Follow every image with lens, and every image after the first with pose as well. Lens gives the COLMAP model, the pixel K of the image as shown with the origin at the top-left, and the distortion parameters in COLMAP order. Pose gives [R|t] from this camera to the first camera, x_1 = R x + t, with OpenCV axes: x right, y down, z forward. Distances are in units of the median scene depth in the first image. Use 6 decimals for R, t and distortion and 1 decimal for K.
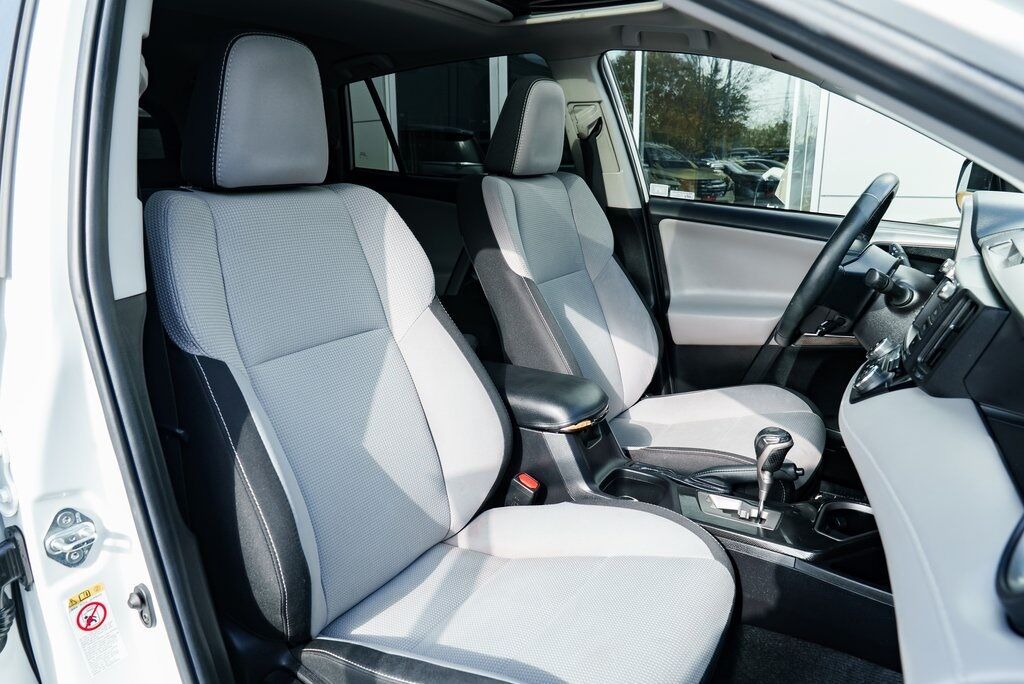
lens RADIAL K [[697.5, 0, 510.6], [0, 697.5, 341.3], [0, 0, 1]] dist [-0.028397, 0.018514]
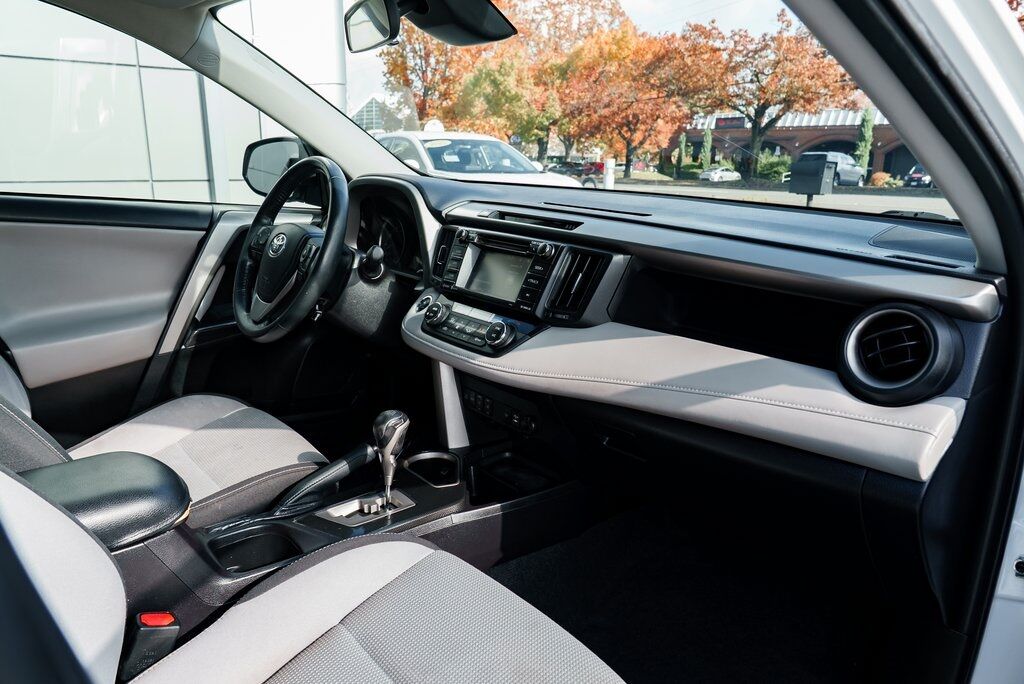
lens RADIAL K [[697.5, 0, 512.8], [0, 697.5, 343.6], [0, 0, 1]] dist [-0.028397, 0.018514]
pose [[0.297745, -0.241565, 0.923577, -0.413418], [0.207155, 0.960752, 0.184505, -0.105548], [-0.931898, 0.136389, 0.336100, 0.406368]]
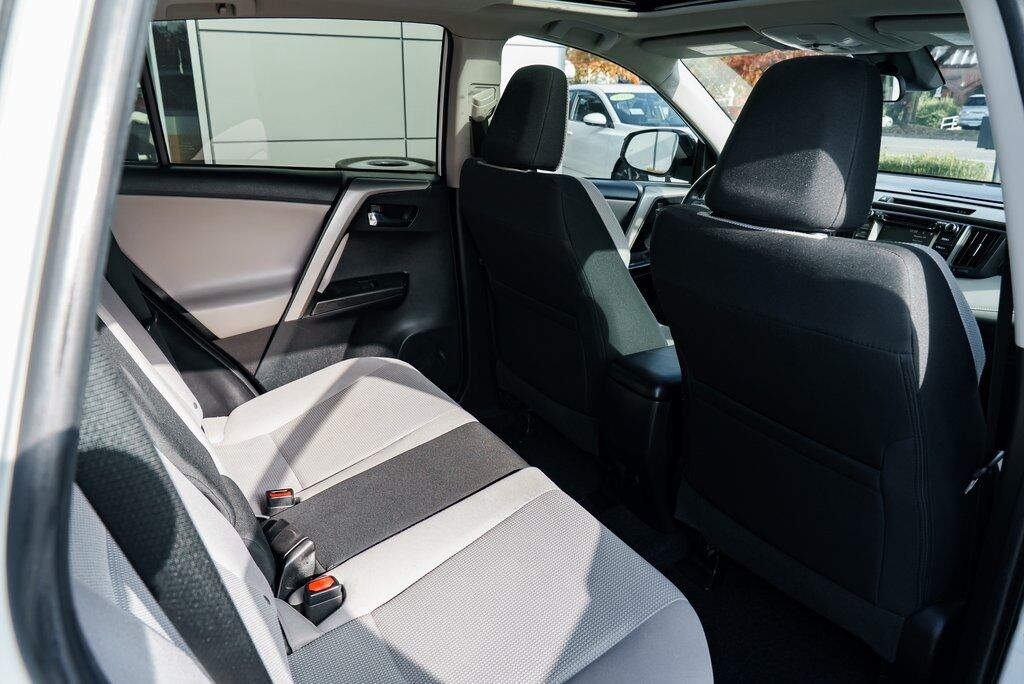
lens RADIAL K [[697.5, 0, 533.6], [0, 697.5, 355.6], [0, 0, 1]] dist [-0.028397, 0.018514]
pose [[0.433499, -0.307849, 0.846940, -1.124107], [0.197874, 0.949420, 0.243818, -0.296729], [-0.879161, 0.061893, 0.472488, 0.728827]]
